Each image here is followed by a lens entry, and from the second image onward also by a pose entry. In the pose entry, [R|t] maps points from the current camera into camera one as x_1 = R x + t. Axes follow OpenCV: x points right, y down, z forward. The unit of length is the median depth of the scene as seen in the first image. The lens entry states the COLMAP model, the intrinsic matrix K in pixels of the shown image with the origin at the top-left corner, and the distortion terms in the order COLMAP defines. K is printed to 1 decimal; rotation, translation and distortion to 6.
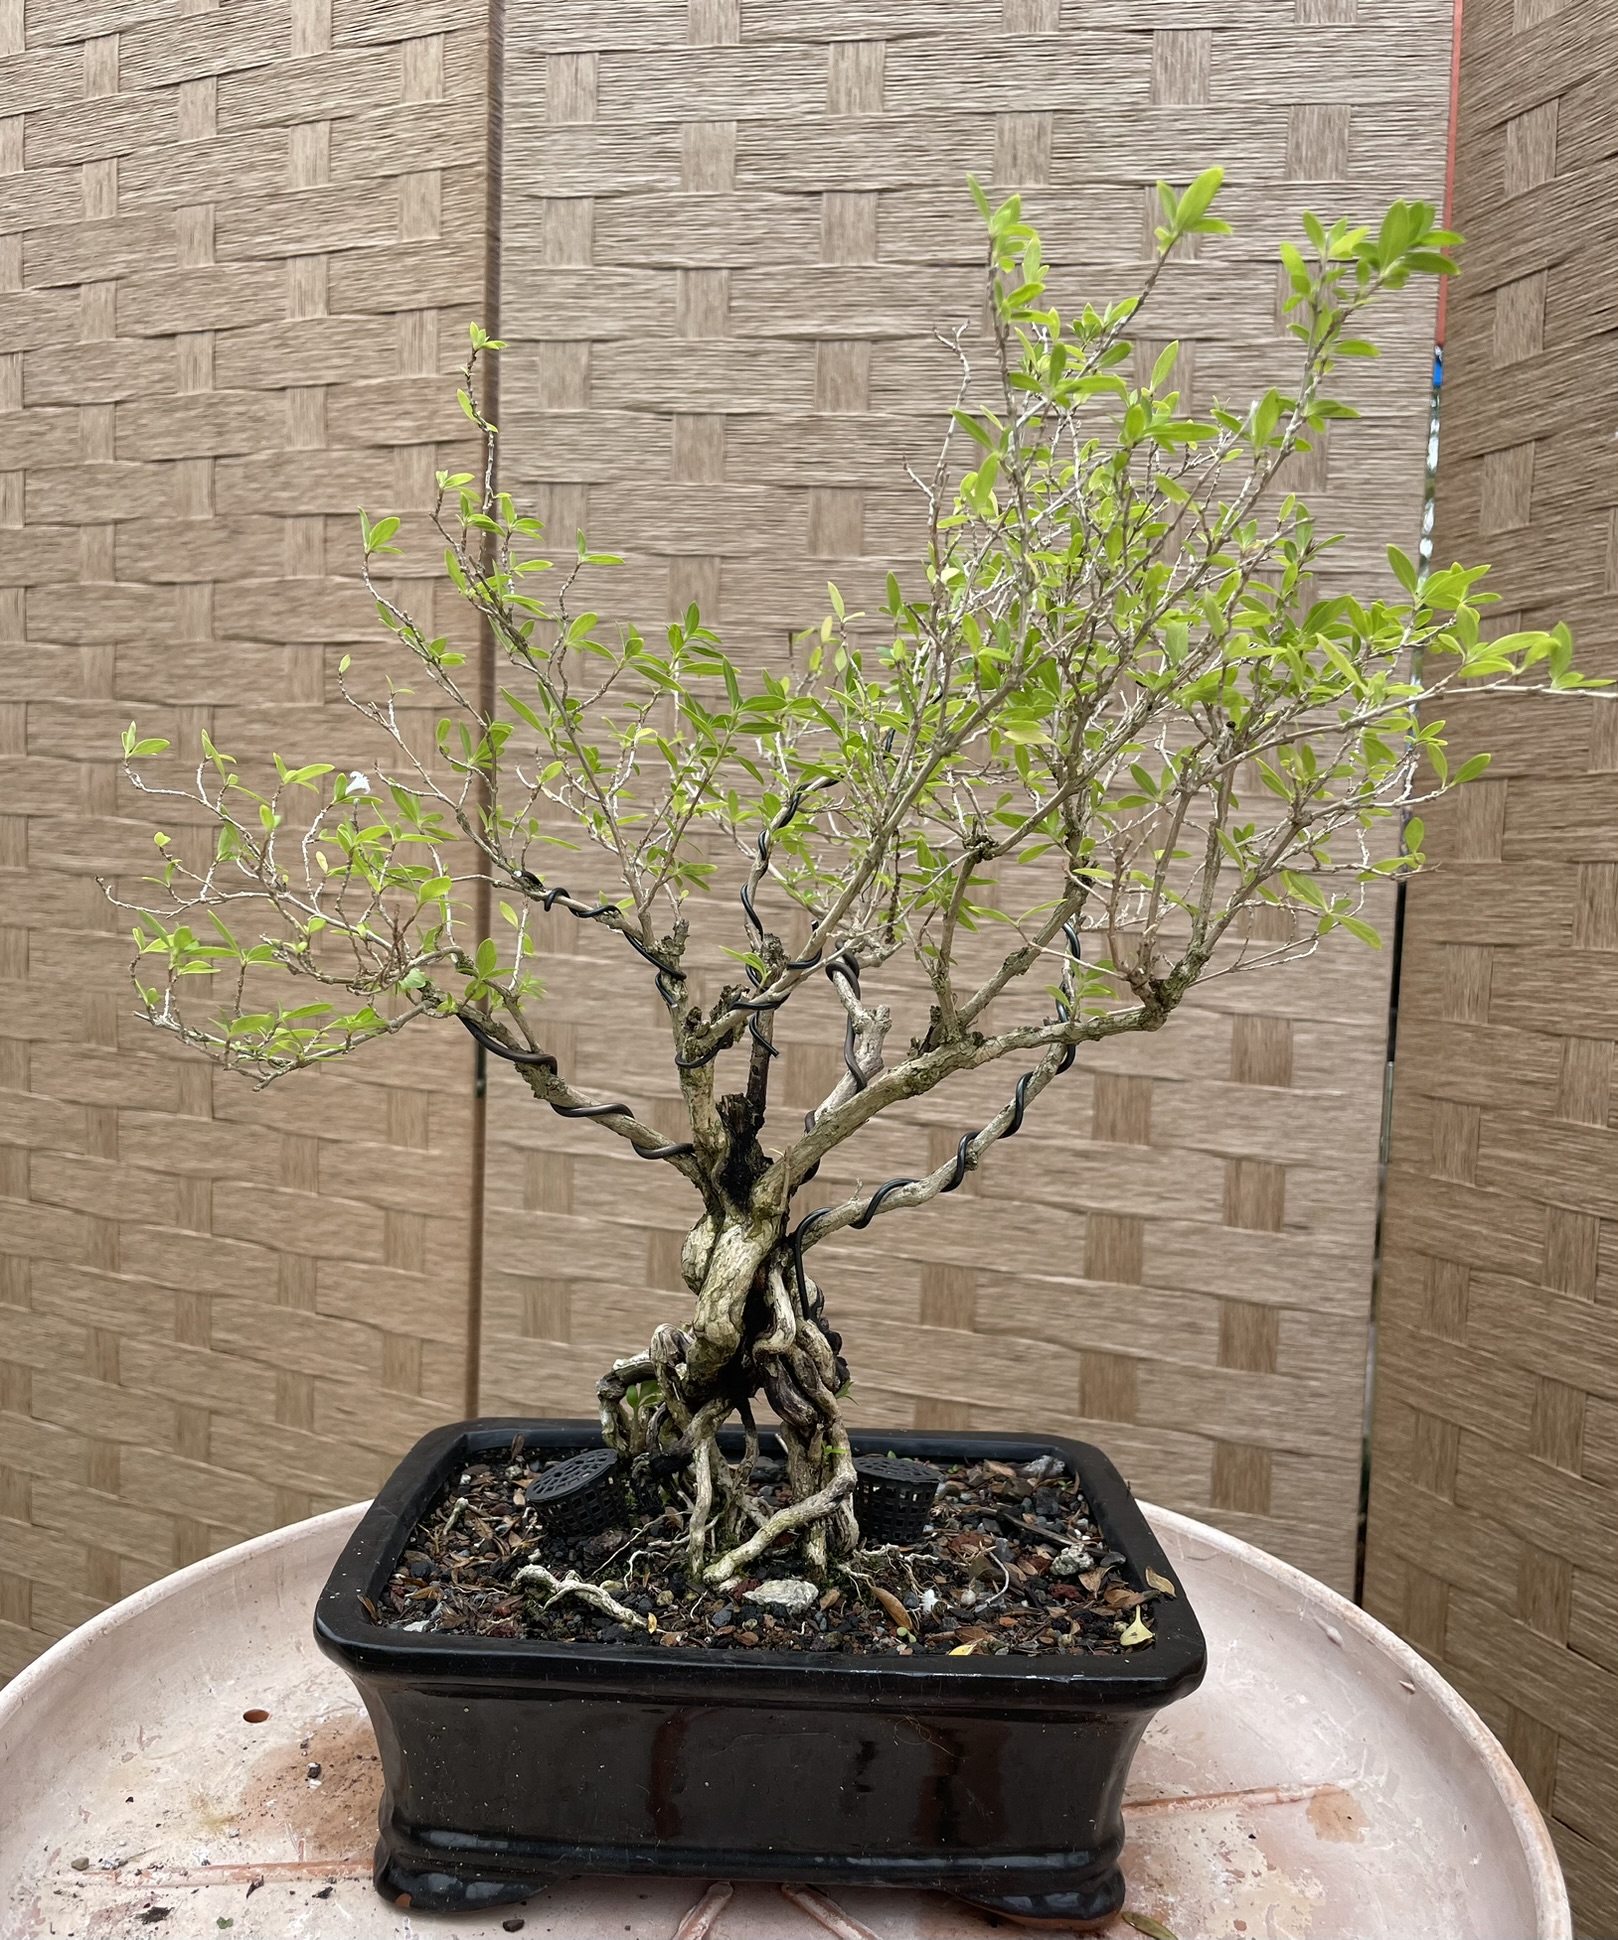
lens RADIAL K [[1647.4, 0, 817.5], [0, 1647.4, 1061.7], [0, 0, 1]] dist [0.069919, -0.101001]
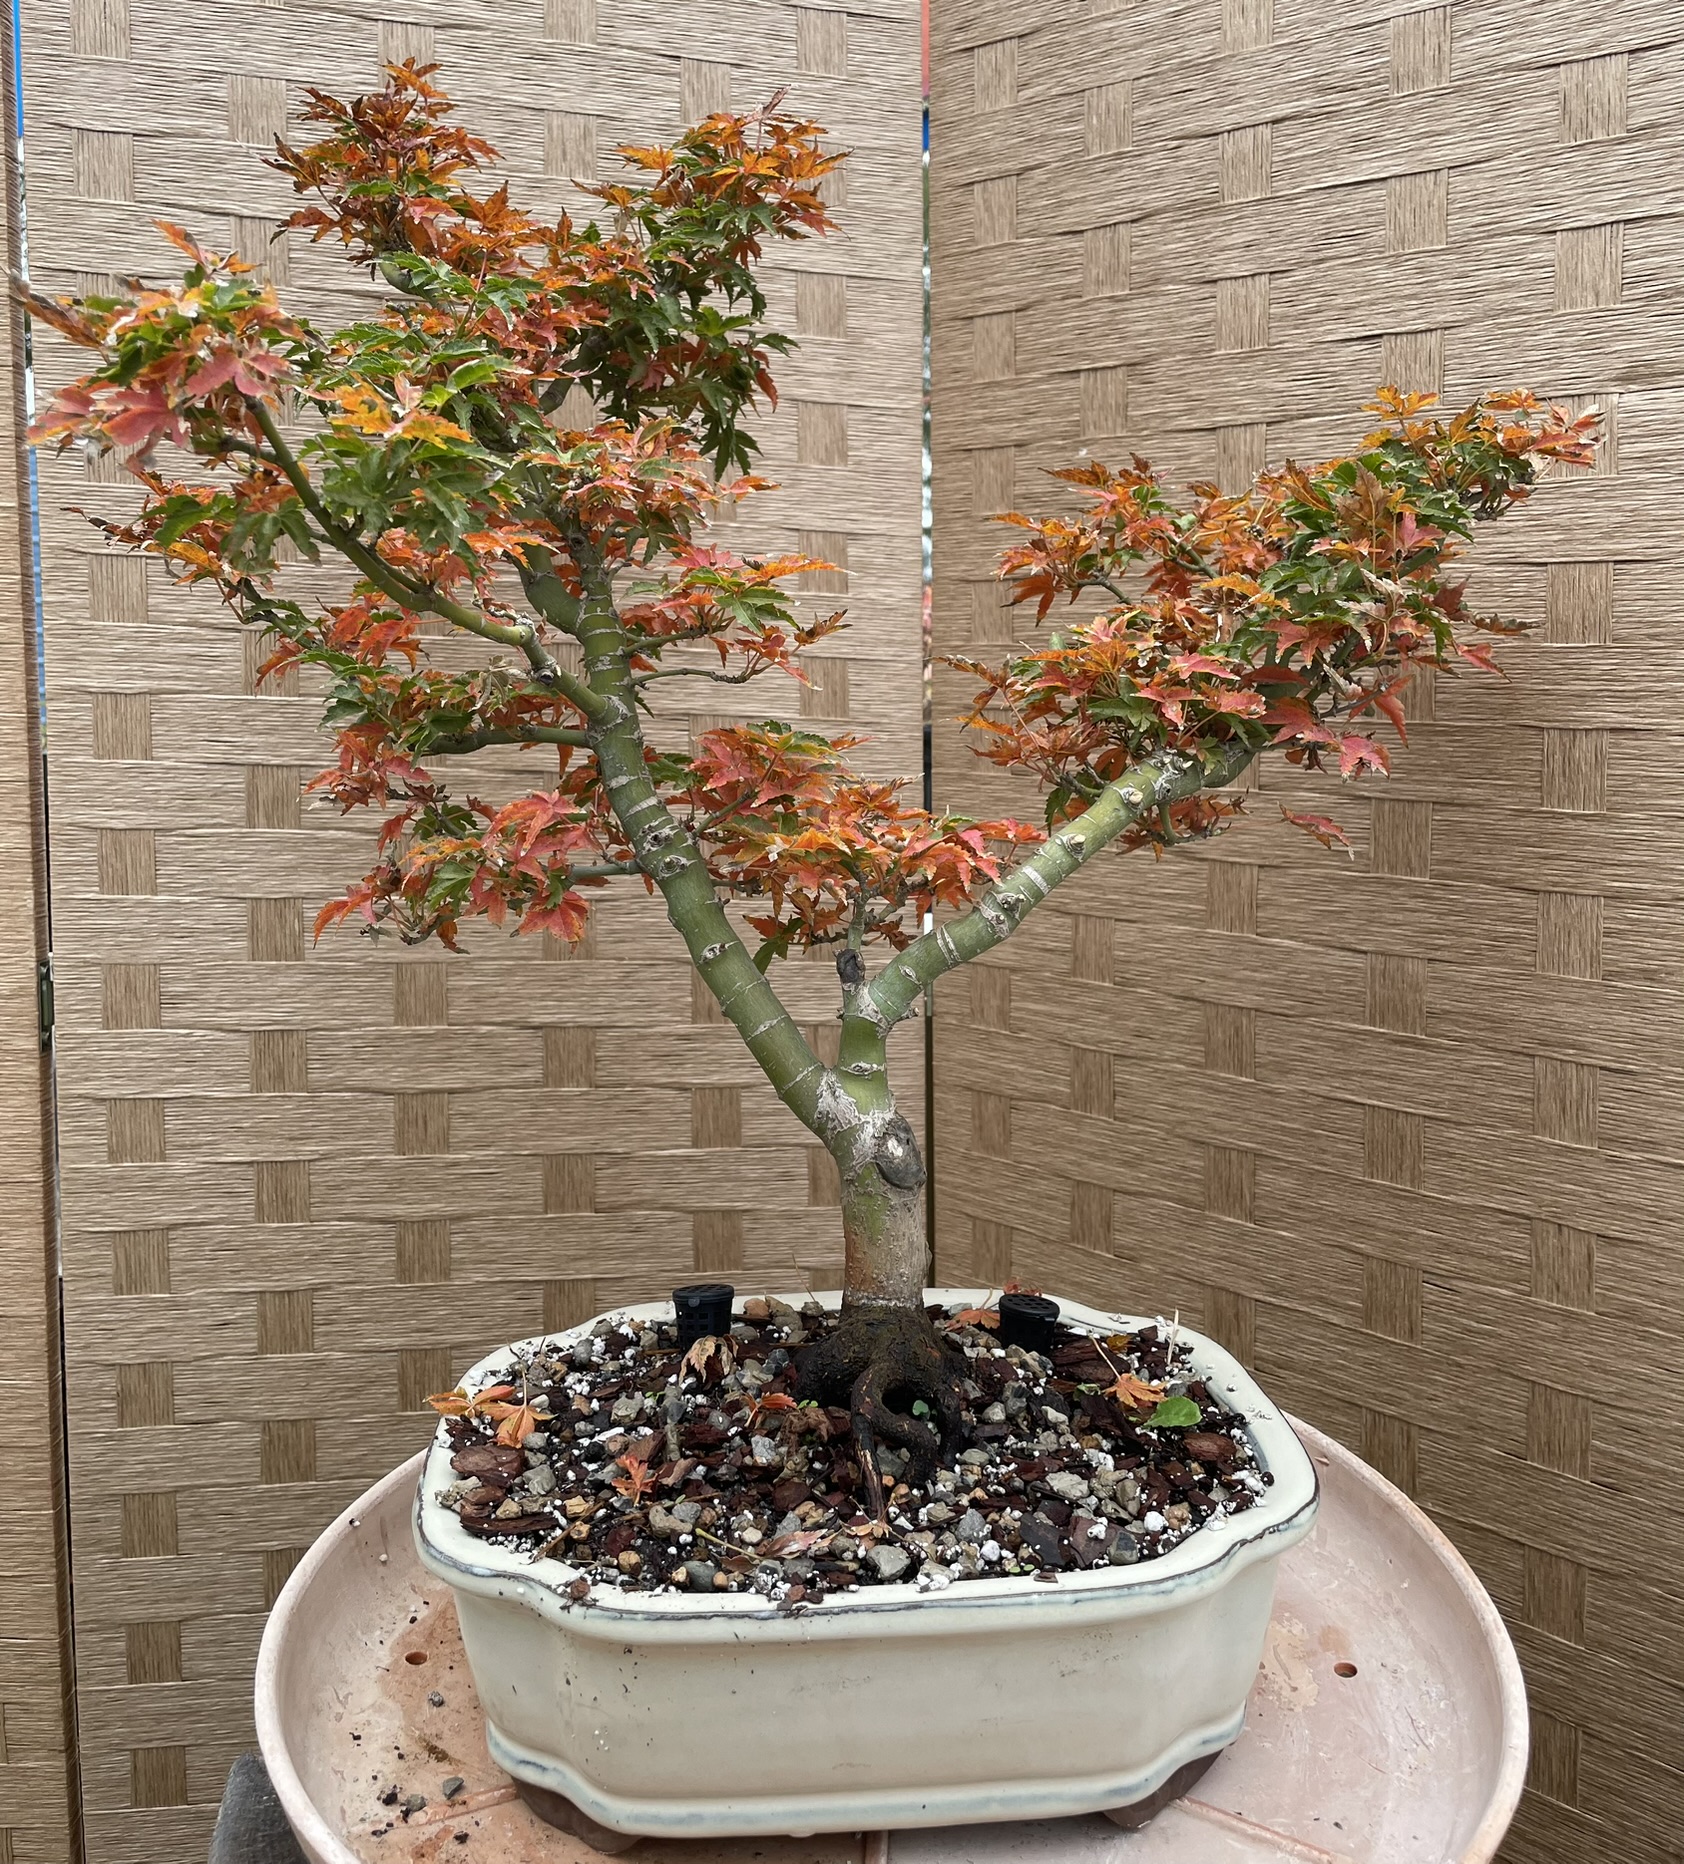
lens RADIAL K [[1694.1, 0, 858.3], [0, 1694.1, 790.4], [0, 0, 1]] dist [0.022123, 0.000000]
pose [[0.898656, -0.067347, 0.433453, -0.214078], [0.071748, 0.997403, 0.006217, -0.107133], [-0.432746, 0.025513, 0.901155, -0.088338]]
